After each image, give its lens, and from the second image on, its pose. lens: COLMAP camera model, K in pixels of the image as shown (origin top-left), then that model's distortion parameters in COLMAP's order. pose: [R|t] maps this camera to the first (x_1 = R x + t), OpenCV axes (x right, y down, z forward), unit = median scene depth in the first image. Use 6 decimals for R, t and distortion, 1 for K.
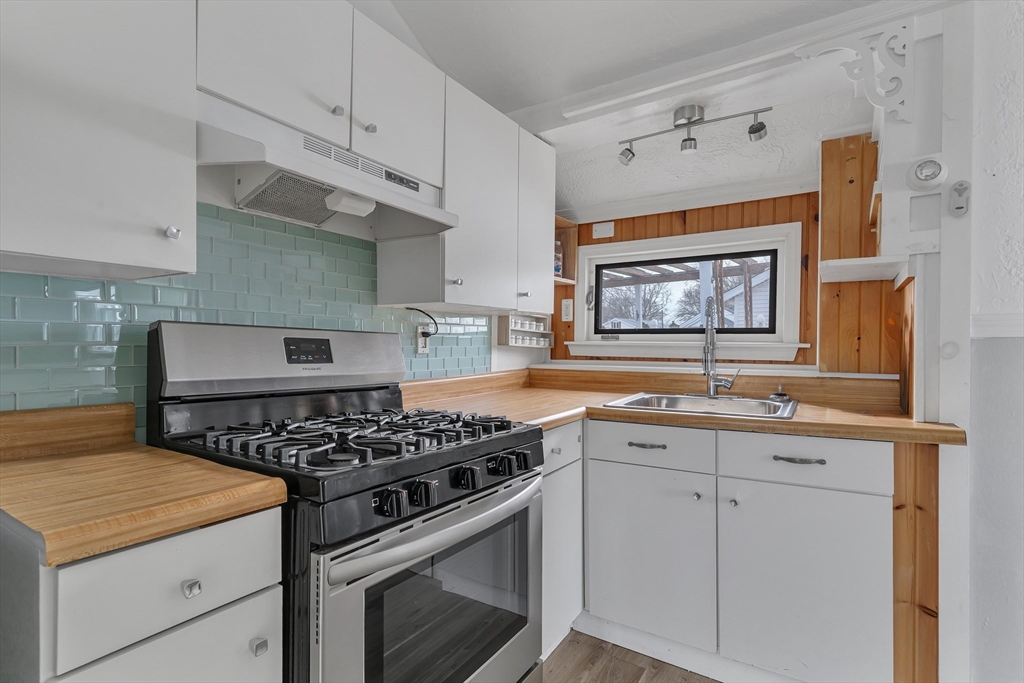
lens RADIAL K [[492.6, 0, 507.2], [0, 492.6, 351.9], [0, 0, 1]] dist [0.003356, 0.000597]
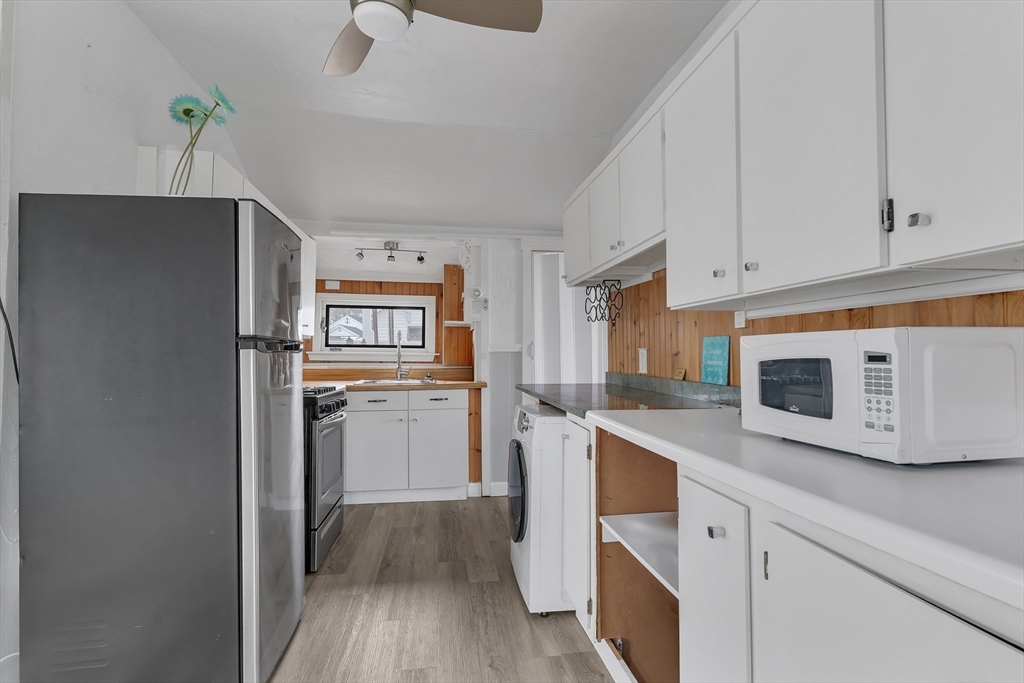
lens RADIAL K [[492.6, 0, 507.2], [0, 492.6, 351.9], [0, 0, 1]] dist [0.003356, 0.000597]
pose [[0.755405, 0.003691, 0.655247, -0.621826], [0.007337, 0.999874, -0.014091, 0.009626], [-0.655217, 0.015452, 0.755283, -0.888000]]
